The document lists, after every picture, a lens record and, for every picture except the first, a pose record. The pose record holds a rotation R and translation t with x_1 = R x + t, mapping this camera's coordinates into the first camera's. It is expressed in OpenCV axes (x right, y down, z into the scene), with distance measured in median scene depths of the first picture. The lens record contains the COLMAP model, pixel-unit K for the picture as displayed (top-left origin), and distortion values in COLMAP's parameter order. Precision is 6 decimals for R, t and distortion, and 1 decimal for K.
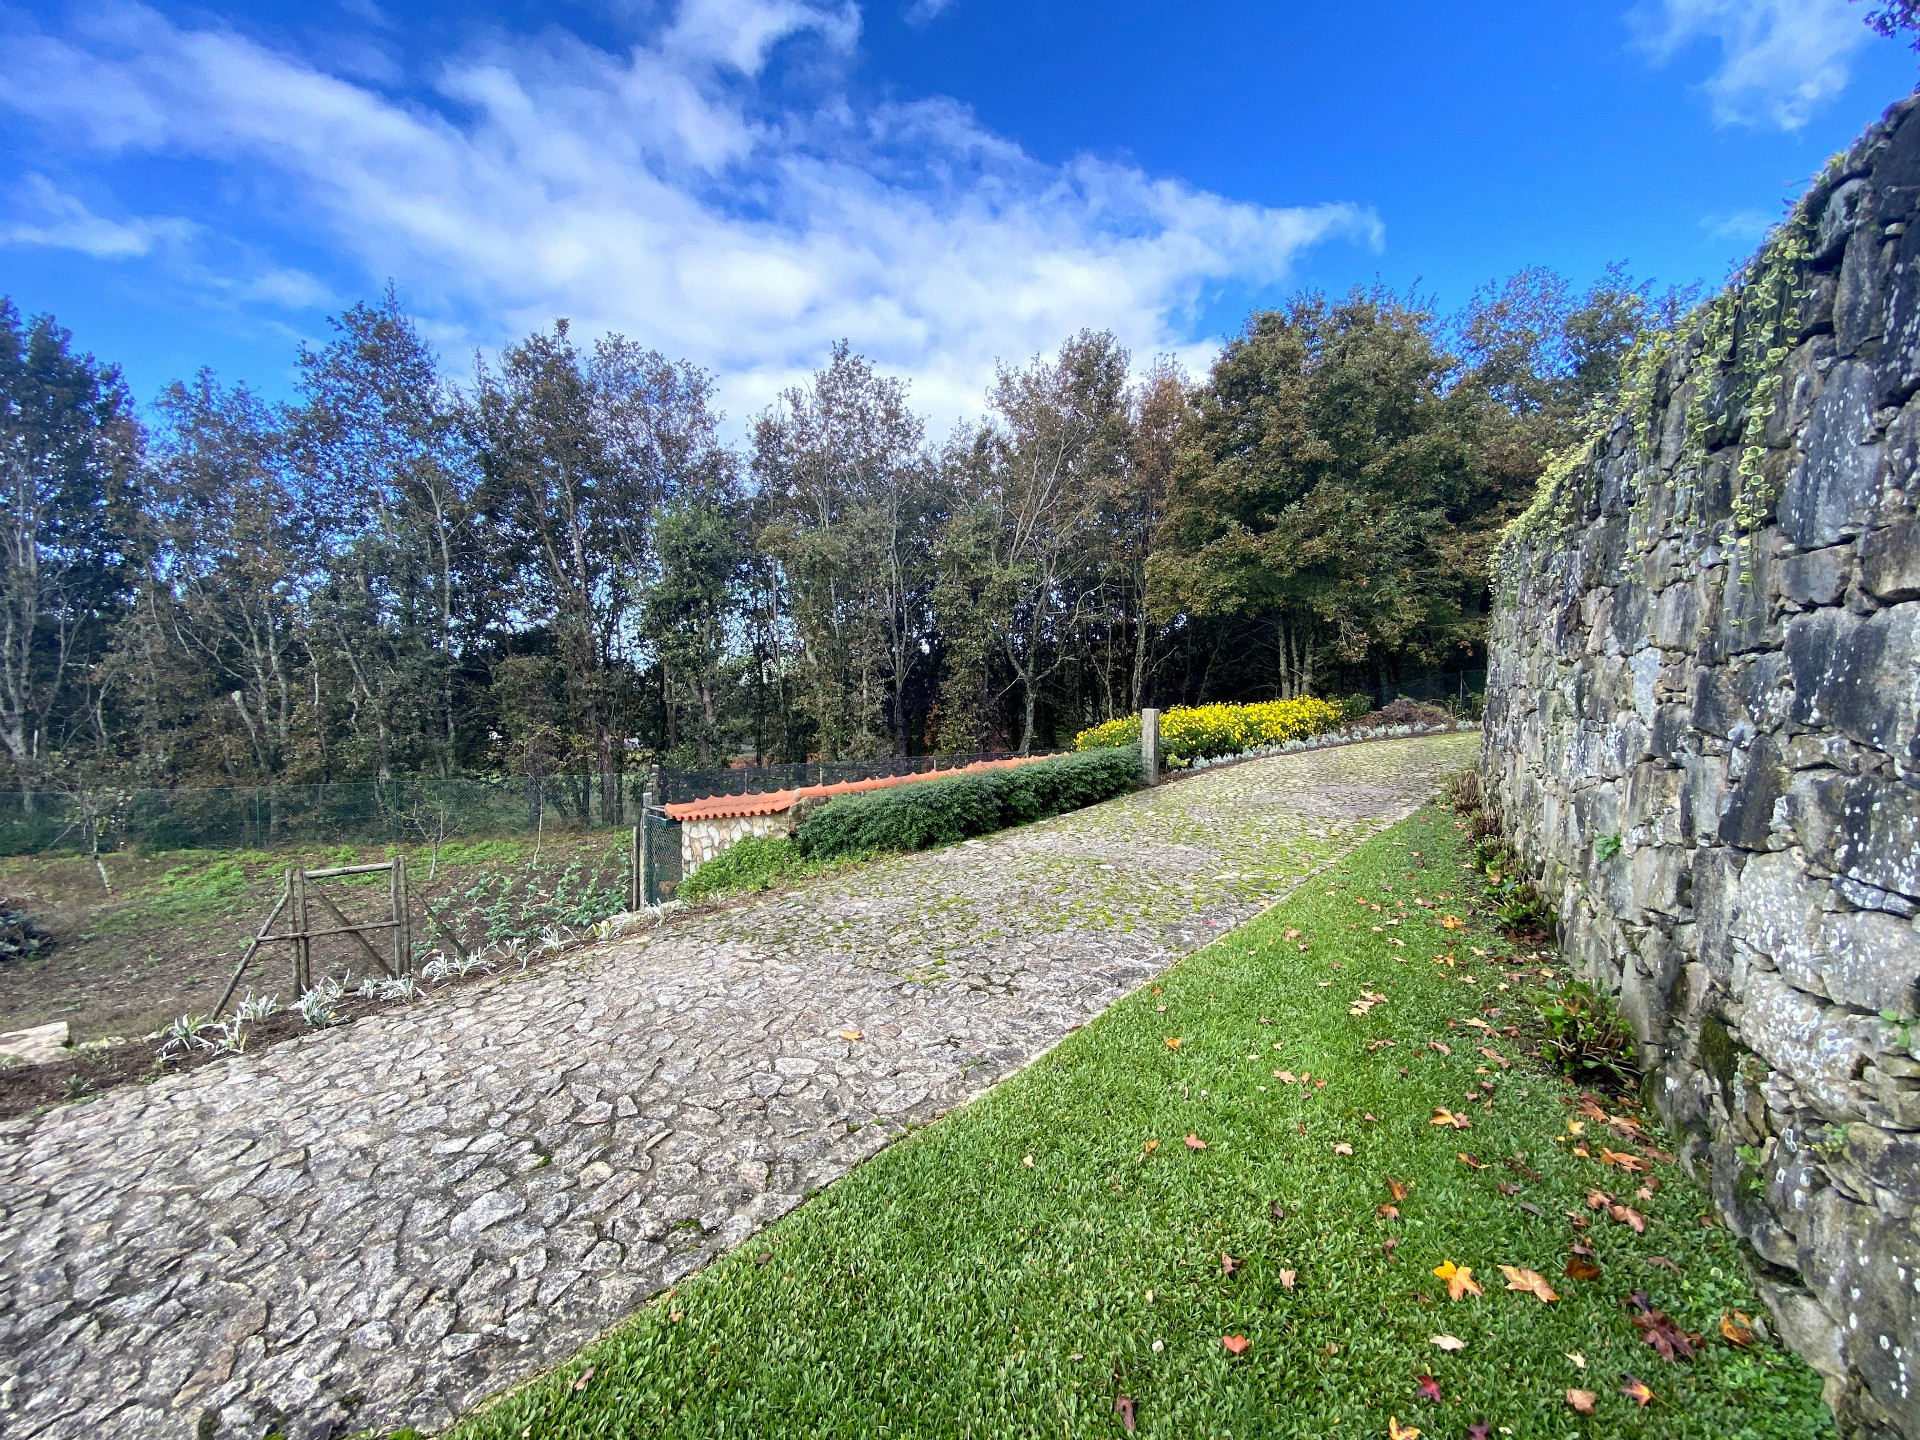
lens RADIAL K [[799.8, 0, 959.6], [0, 799.8, 711.2], [0, 0, 1]] dist [-0.013244, -0.001301]
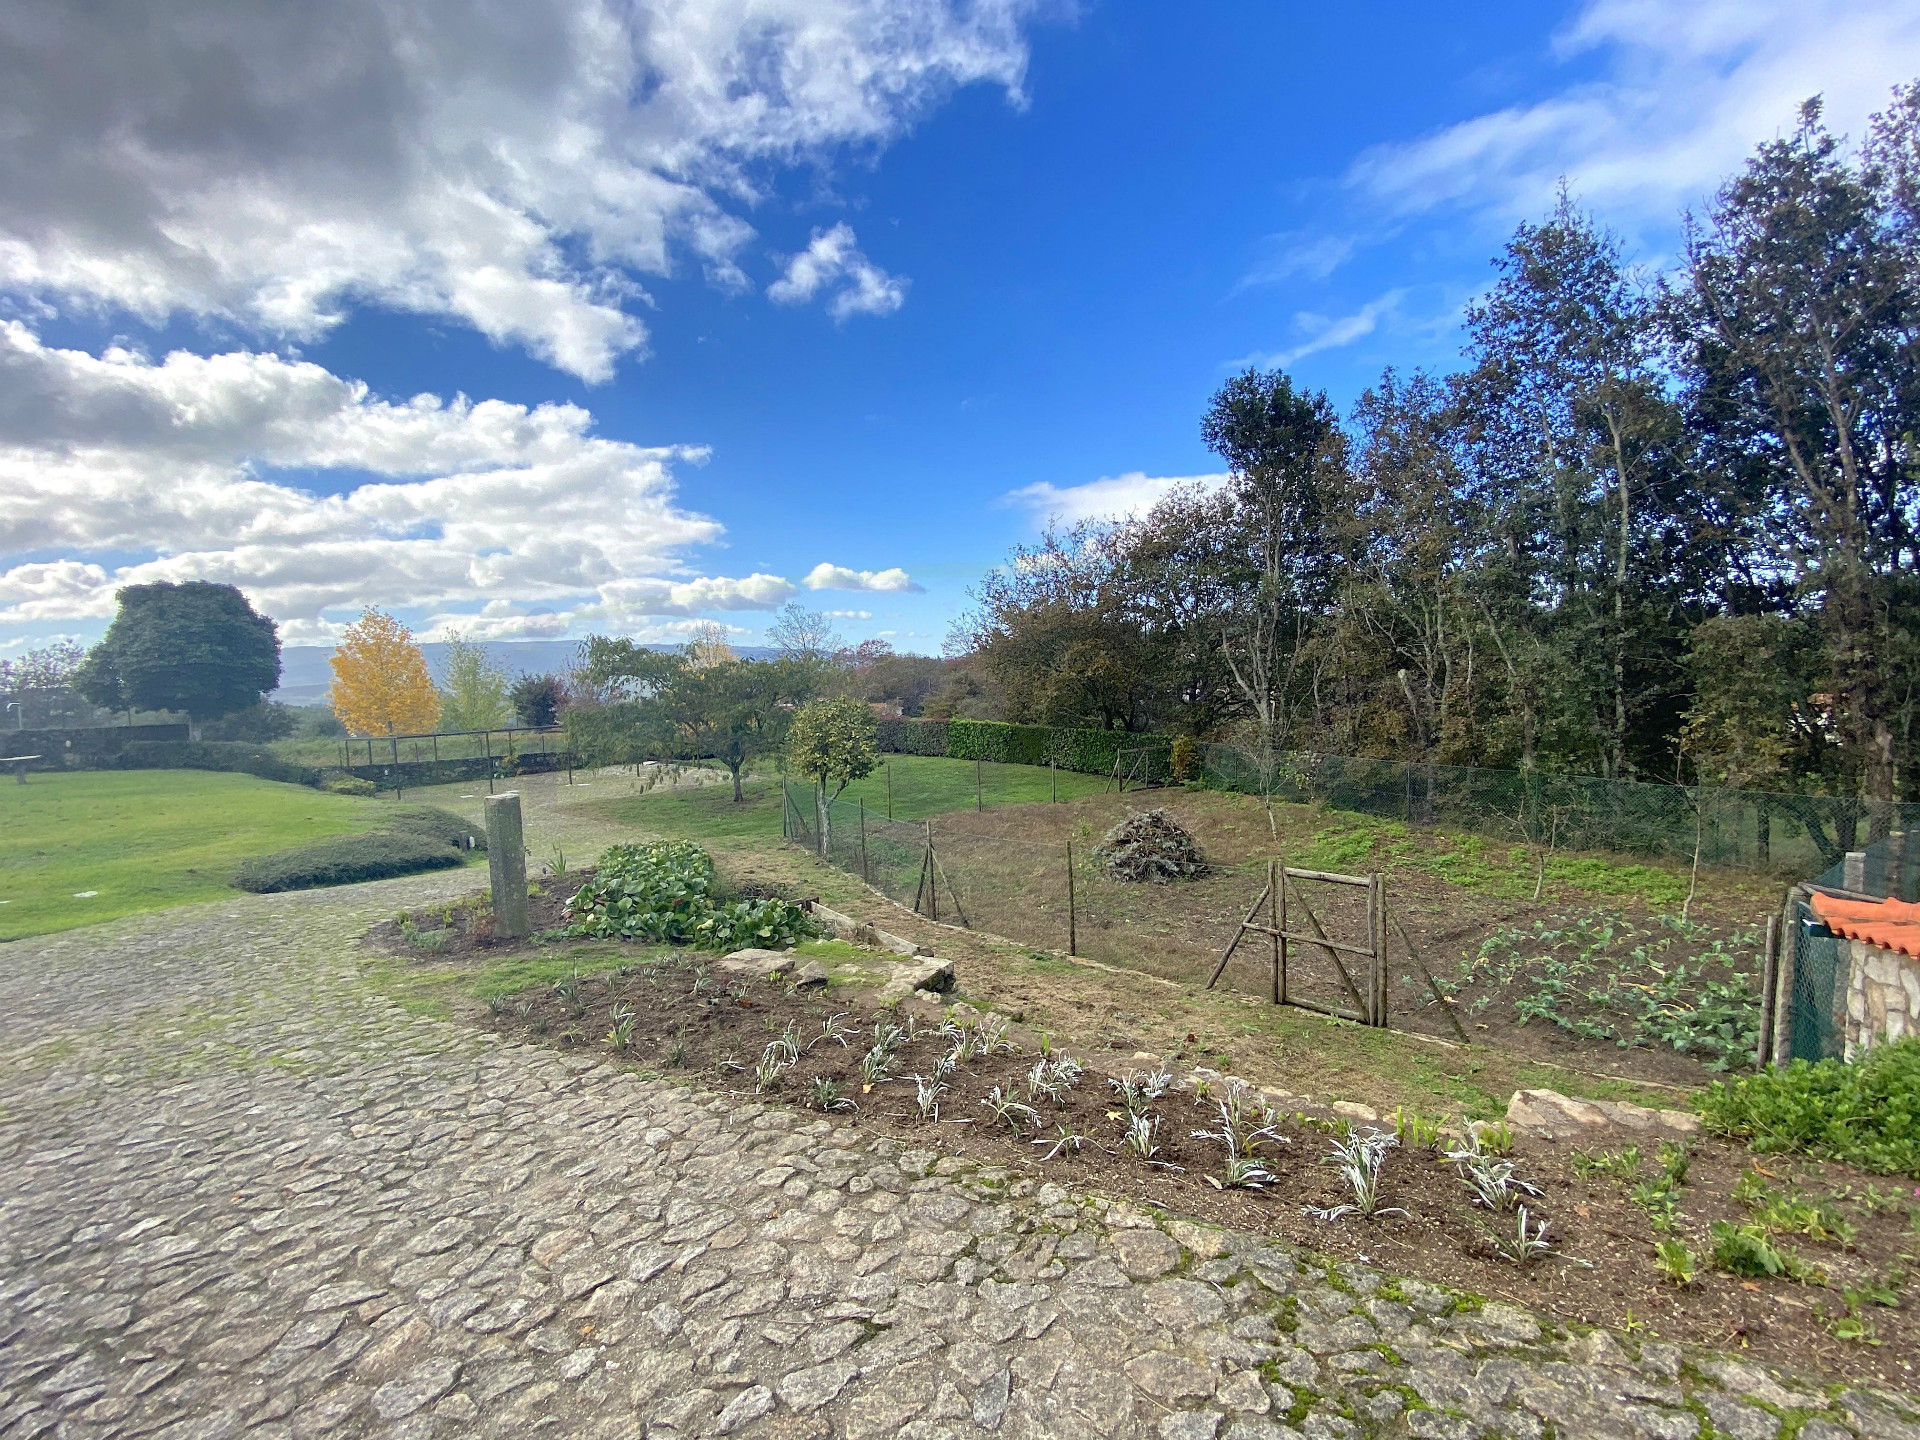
lens RADIAL K [[799.8, 0, 954.8], [0, 799.8, 721.0], [0, 0, 1]] dist [-0.013244, -0.001301]
pose [[0.207411, 0.054095, -0.976757, -0.002664], [-0.010163, 0.998535, 0.053143, -0.006783], [0.978201, -0.001095, 0.207657, 0.201609]]
